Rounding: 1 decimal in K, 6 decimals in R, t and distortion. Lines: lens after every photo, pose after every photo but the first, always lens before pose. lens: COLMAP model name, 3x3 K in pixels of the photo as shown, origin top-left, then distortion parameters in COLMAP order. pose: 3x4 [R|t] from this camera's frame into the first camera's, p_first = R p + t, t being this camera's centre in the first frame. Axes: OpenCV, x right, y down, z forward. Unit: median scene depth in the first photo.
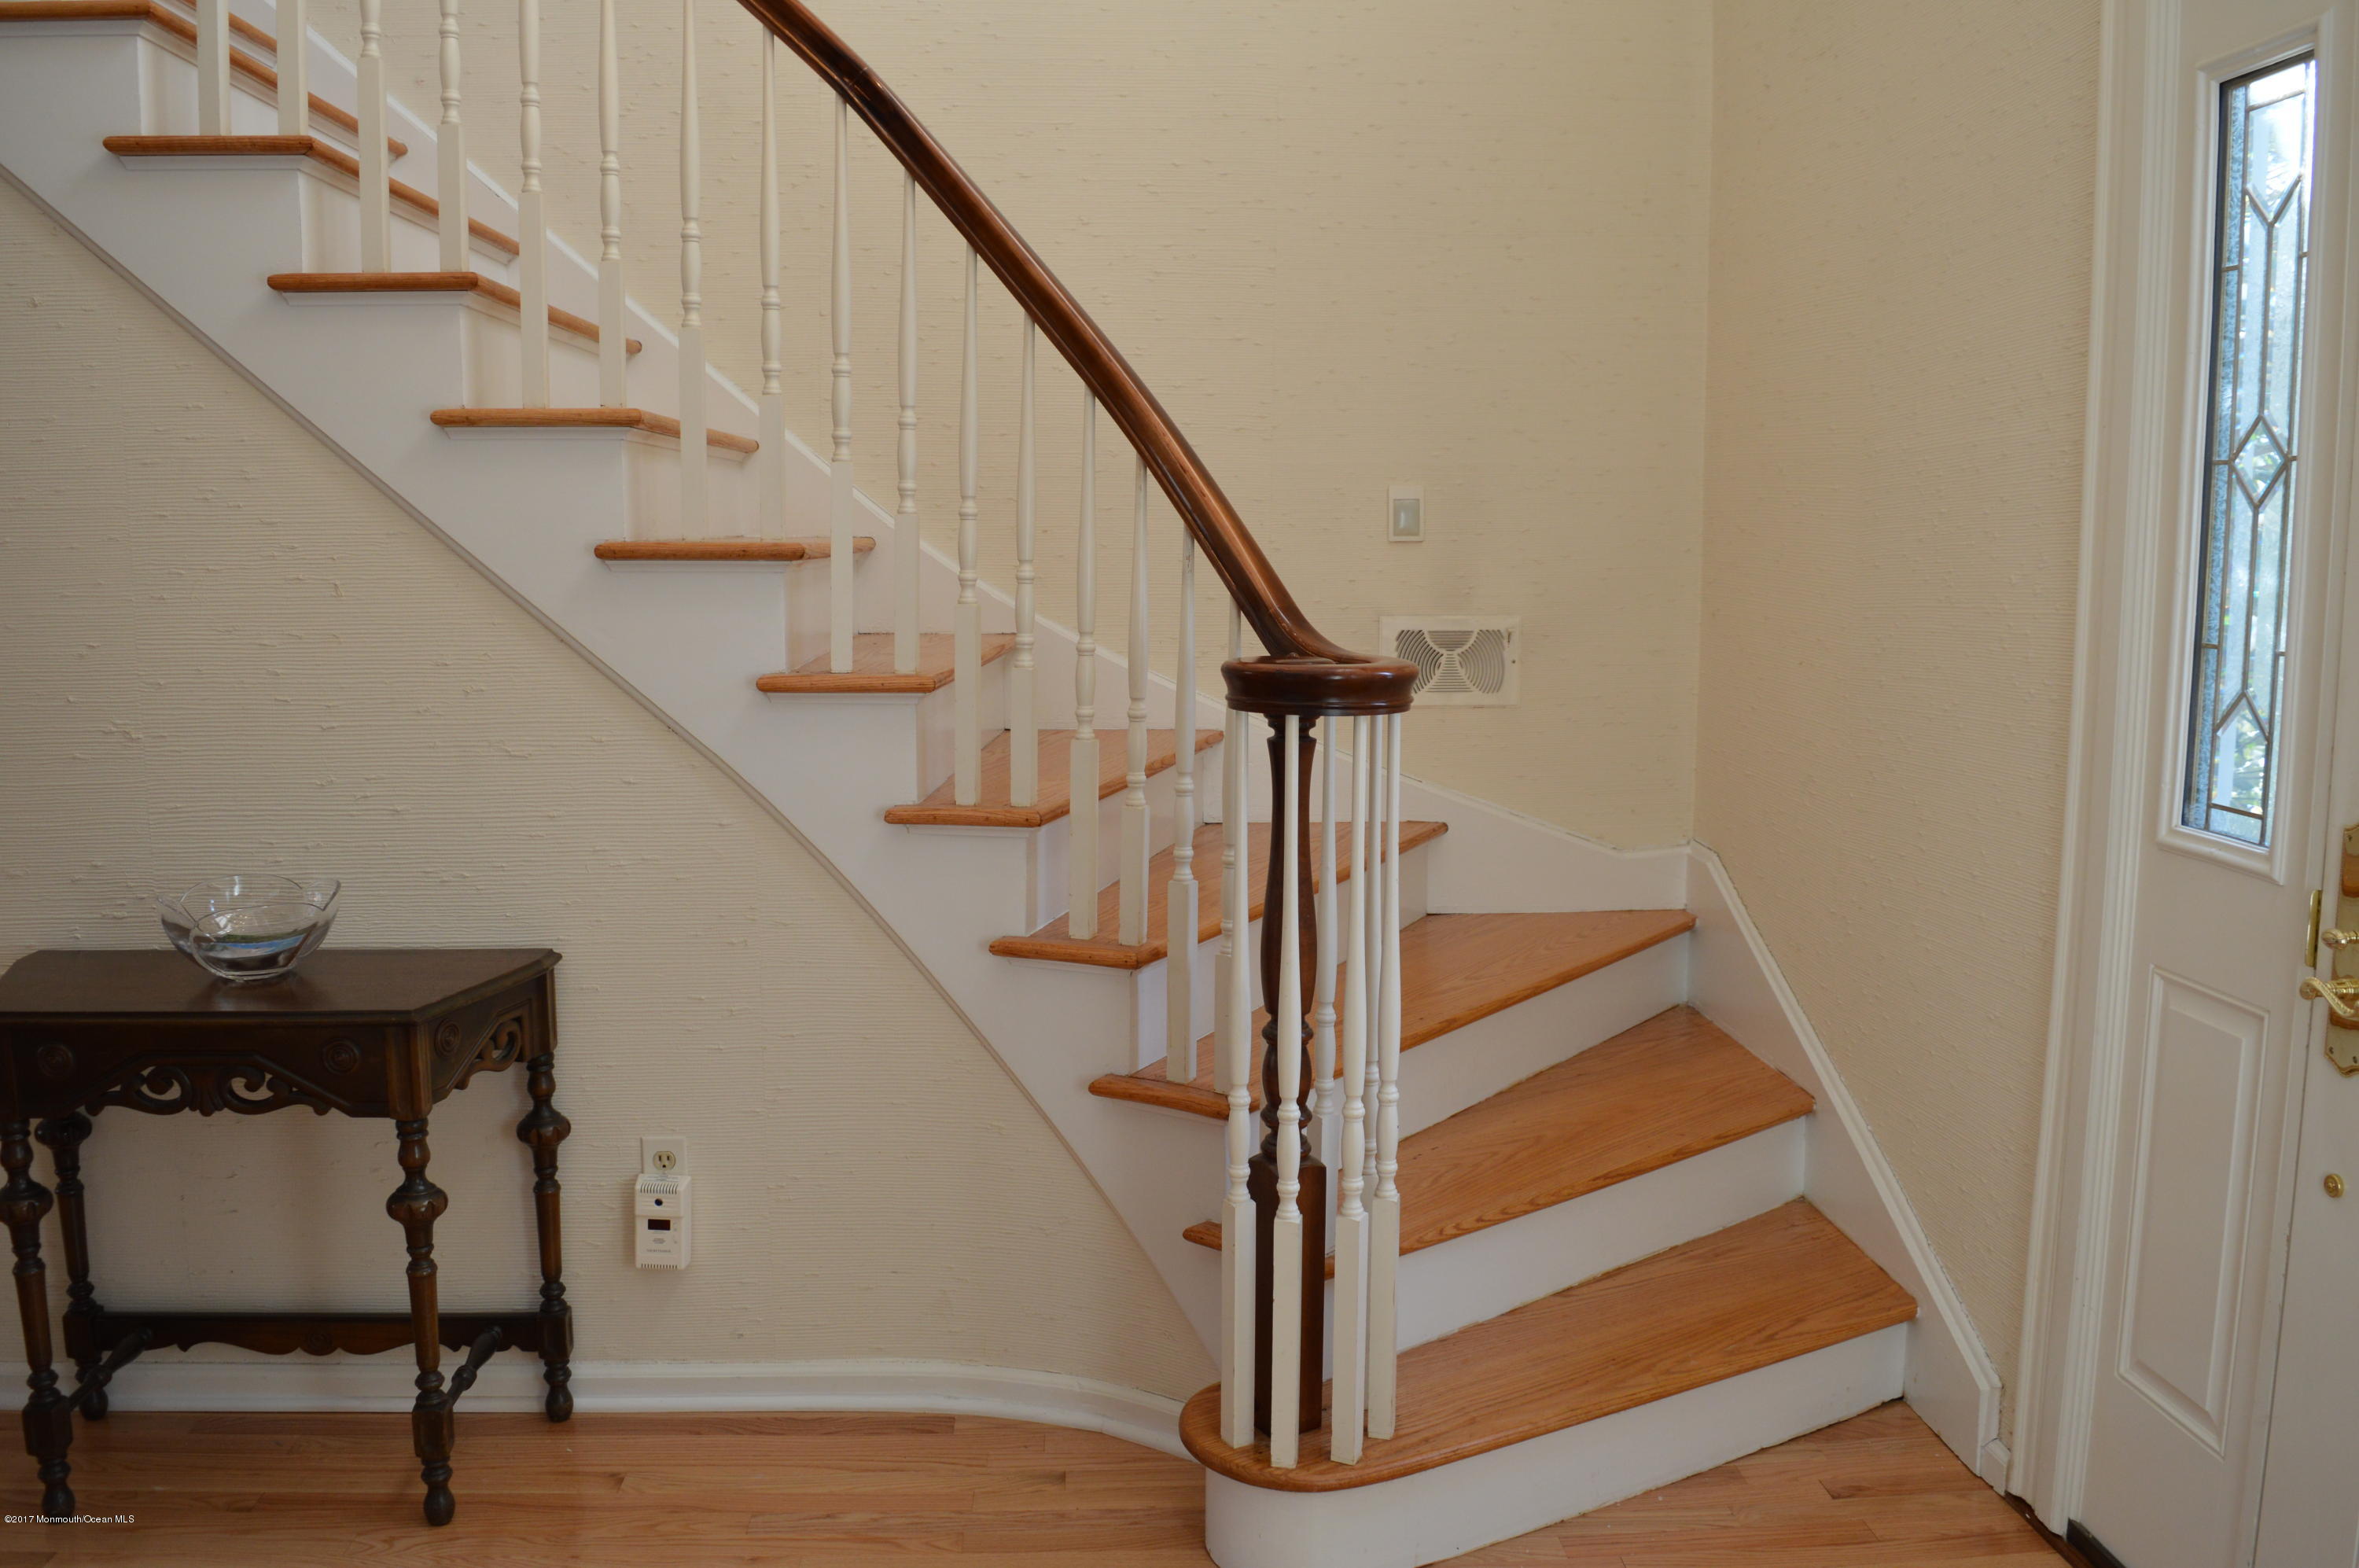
lens RADIAL K [[1916.7, 0, 1227.4], [0, 1916.7, 771.2], [0, 0, 1]] dist [-0.068103, -0.000987]
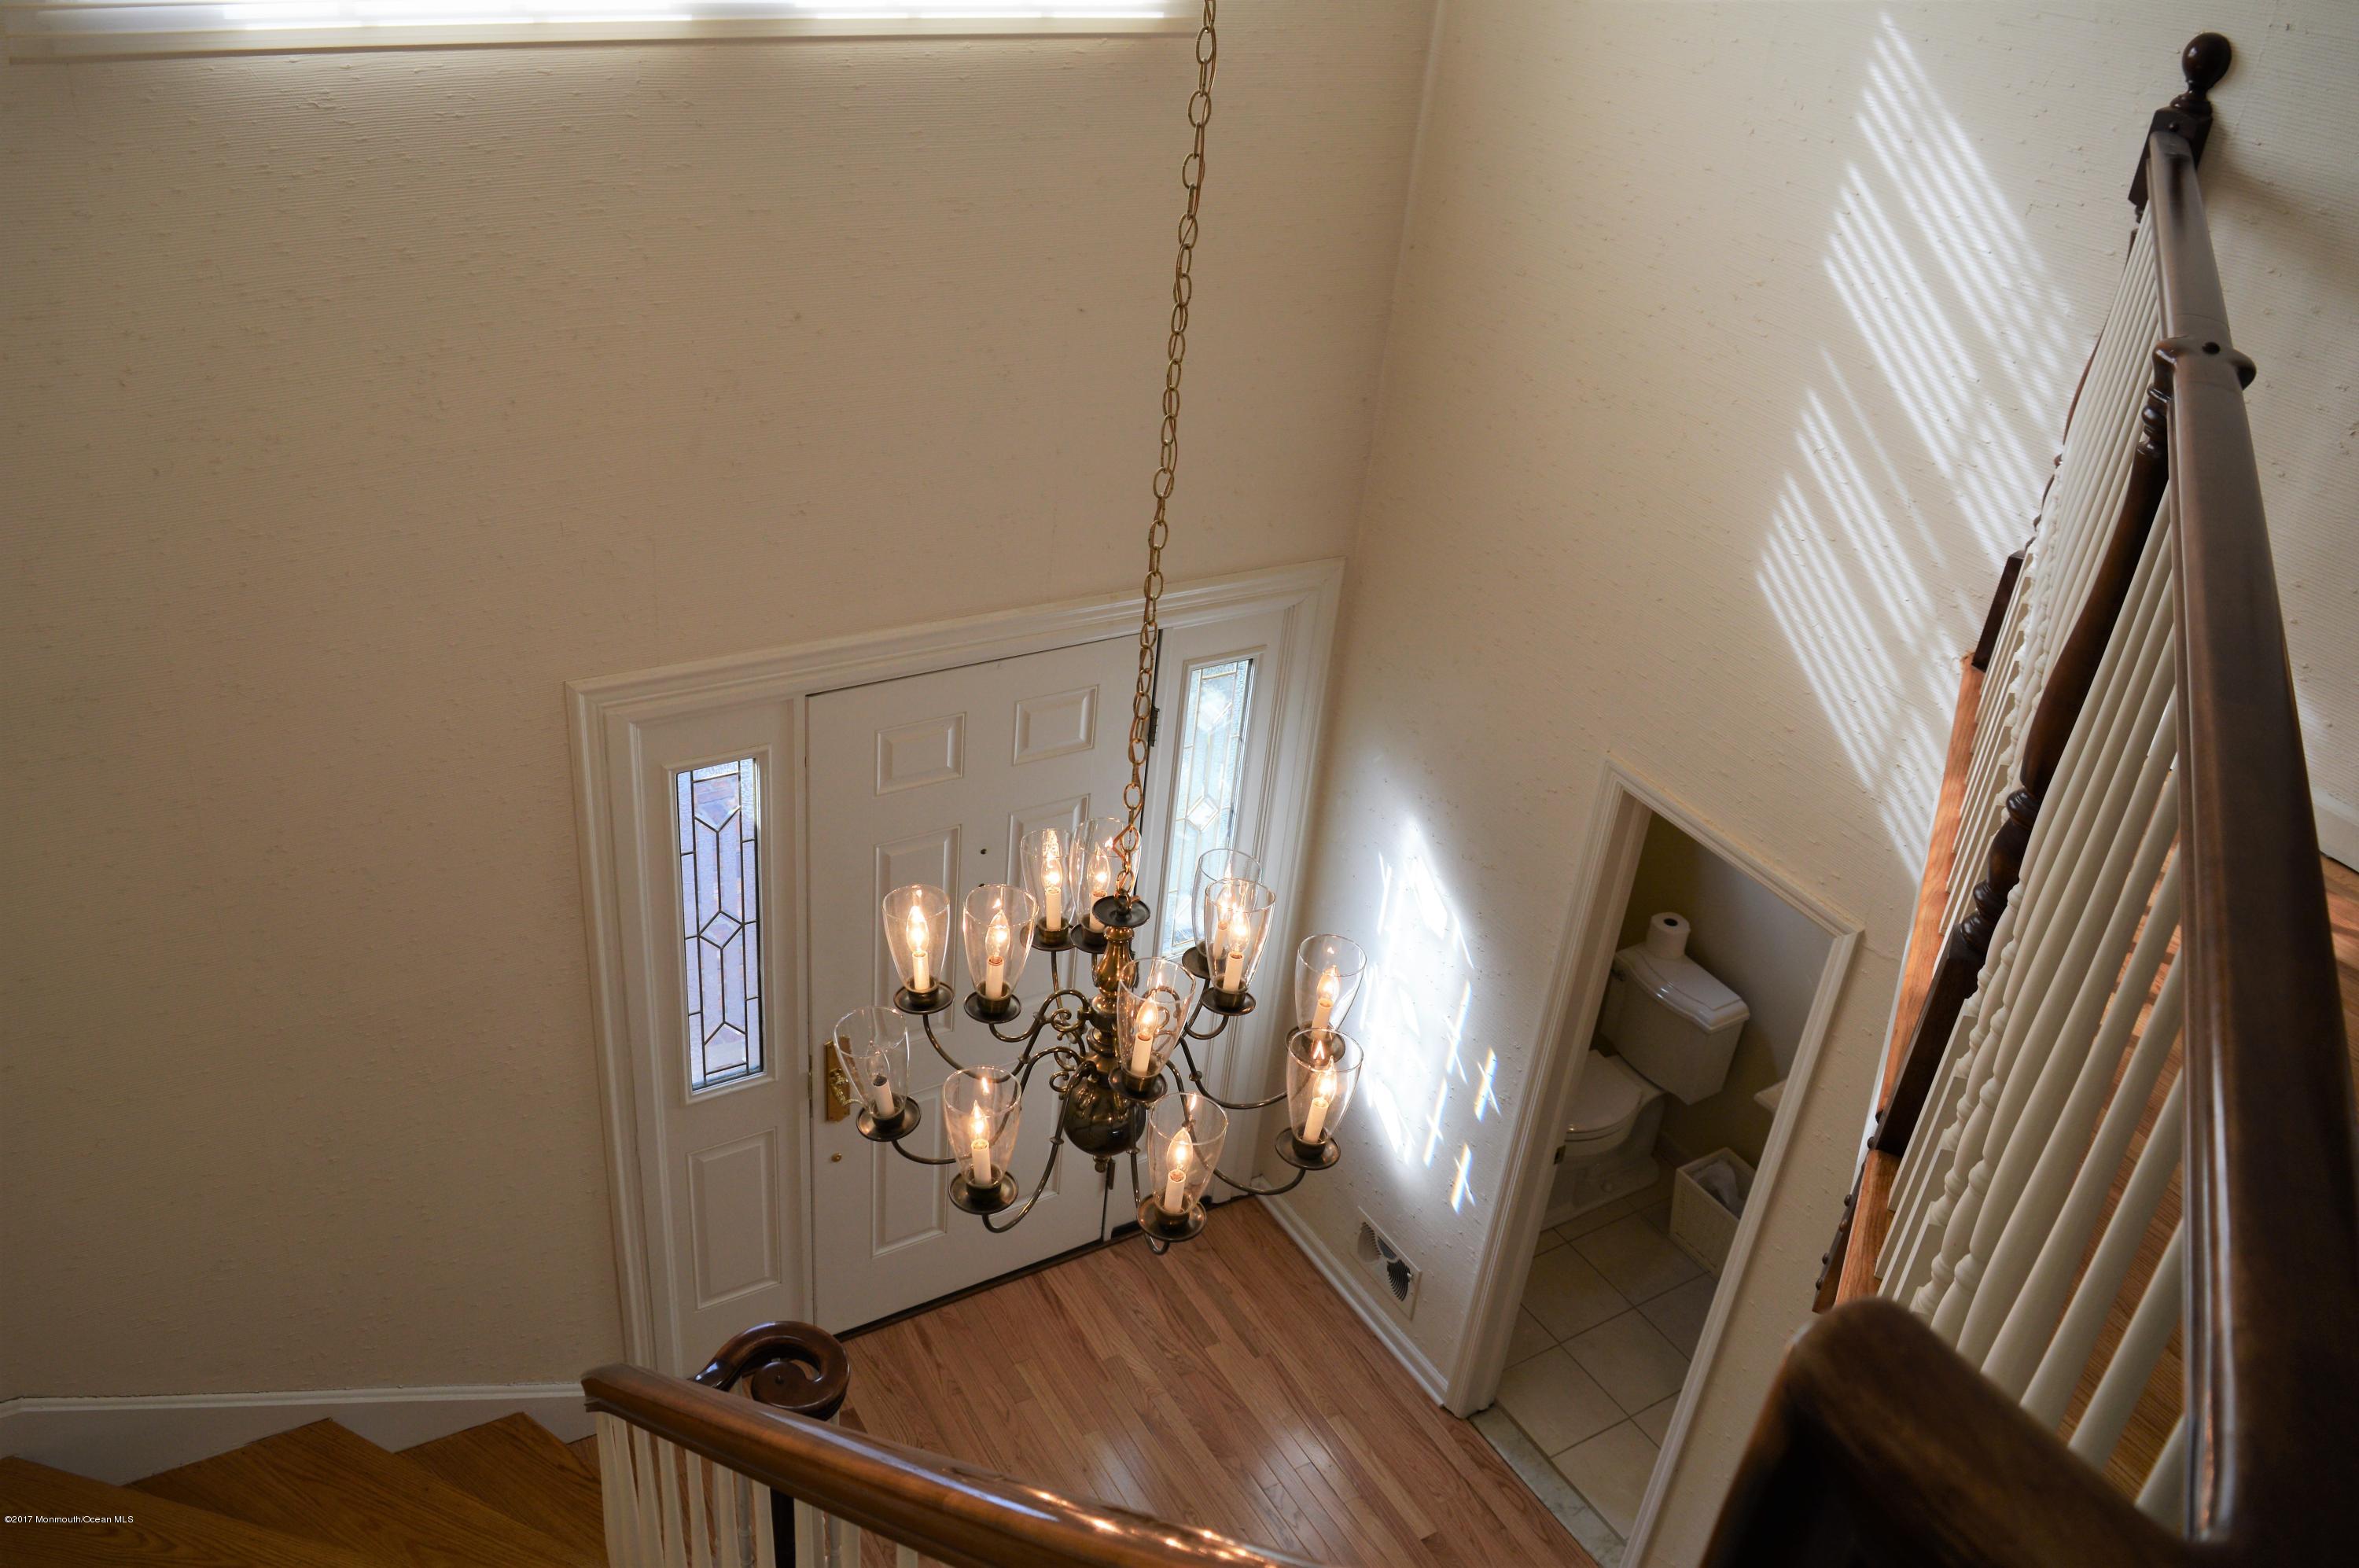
lens RADIAL K [[1869.5, 0, 1179.5], [0, 1869.5, 784.0], [0, 0, 1]] dist [-0.102804, 0.001591]
pose [[-0.447100, -0.490303, 0.748134, -0.806860], [0.017810, 0.831341, 0.555478, -1.046362], [-0.894307, 0.261678, -0.362960, 0.941294]]
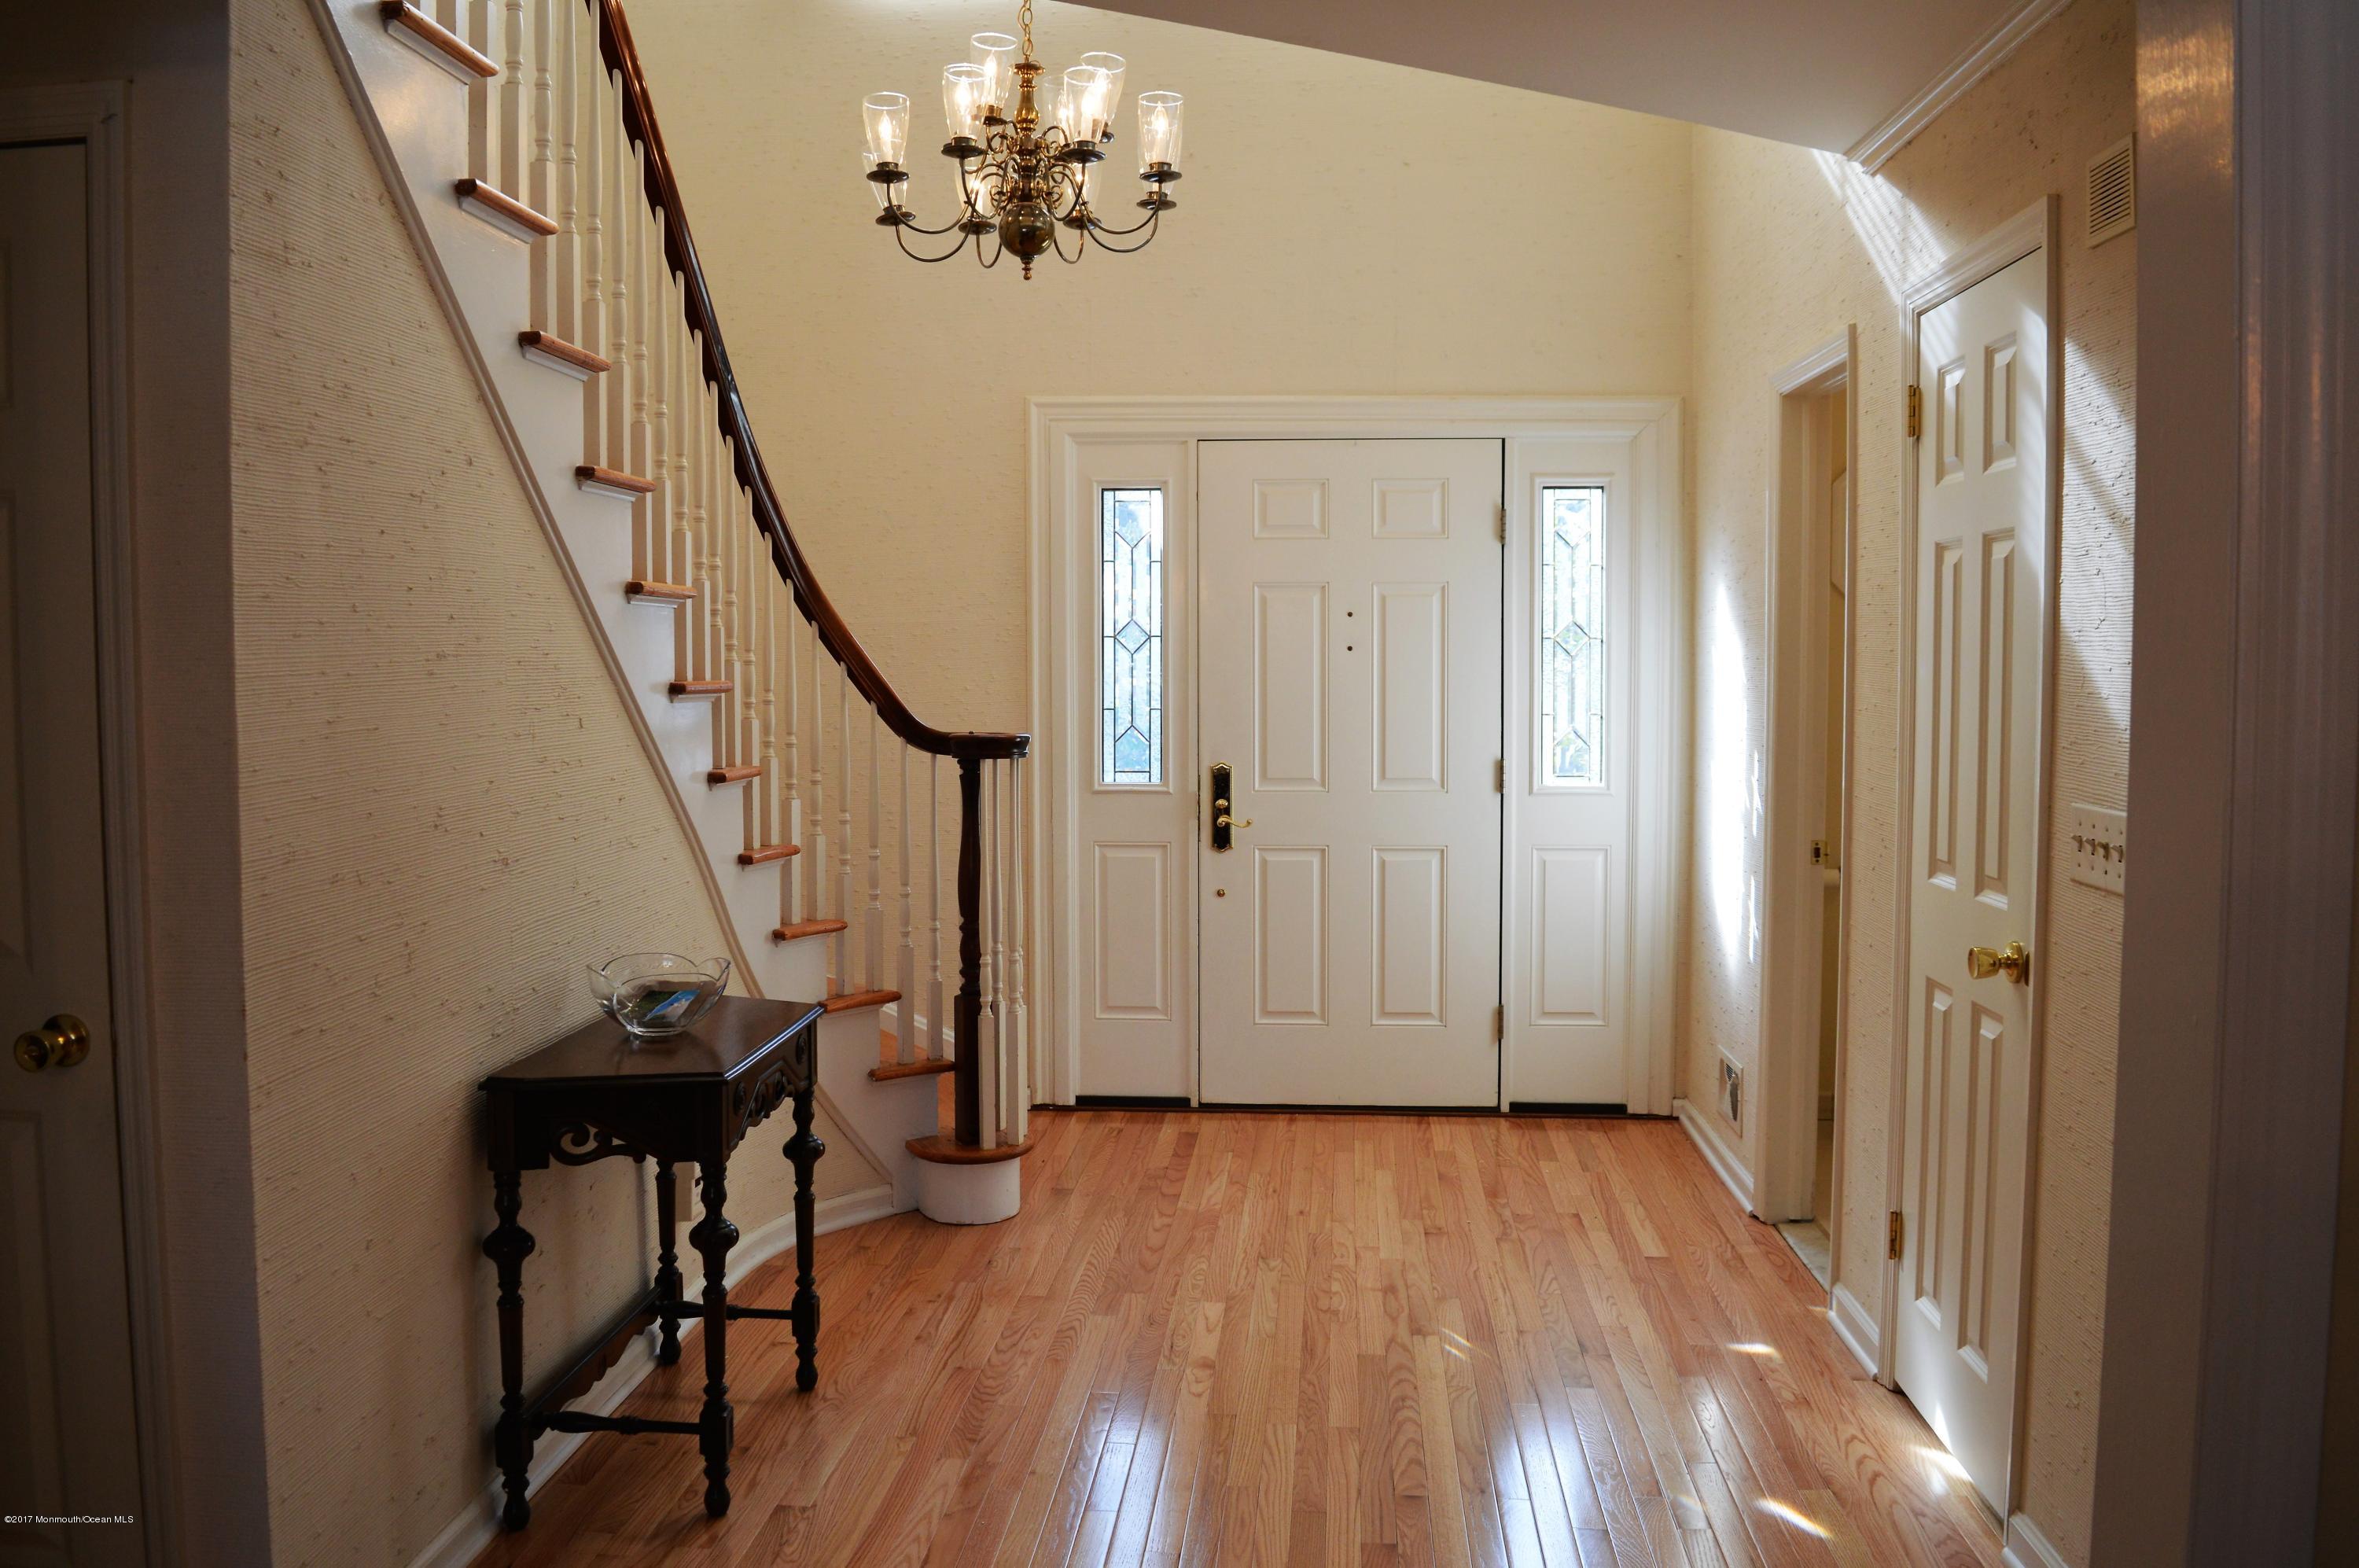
lens RADIAL K [[1869.5, 0, 1179.5], [0, 1869.5, 784.0], [0, 0, 1]] dist [-0.102804, 0.001591]
pose [[0.158242, -0.067500, 0.985090, -1.529814], [0.124810, 0.991026, 0.047858, -0.060648], [-0.979480, 0.115376, 0.165247, 0.403172]]
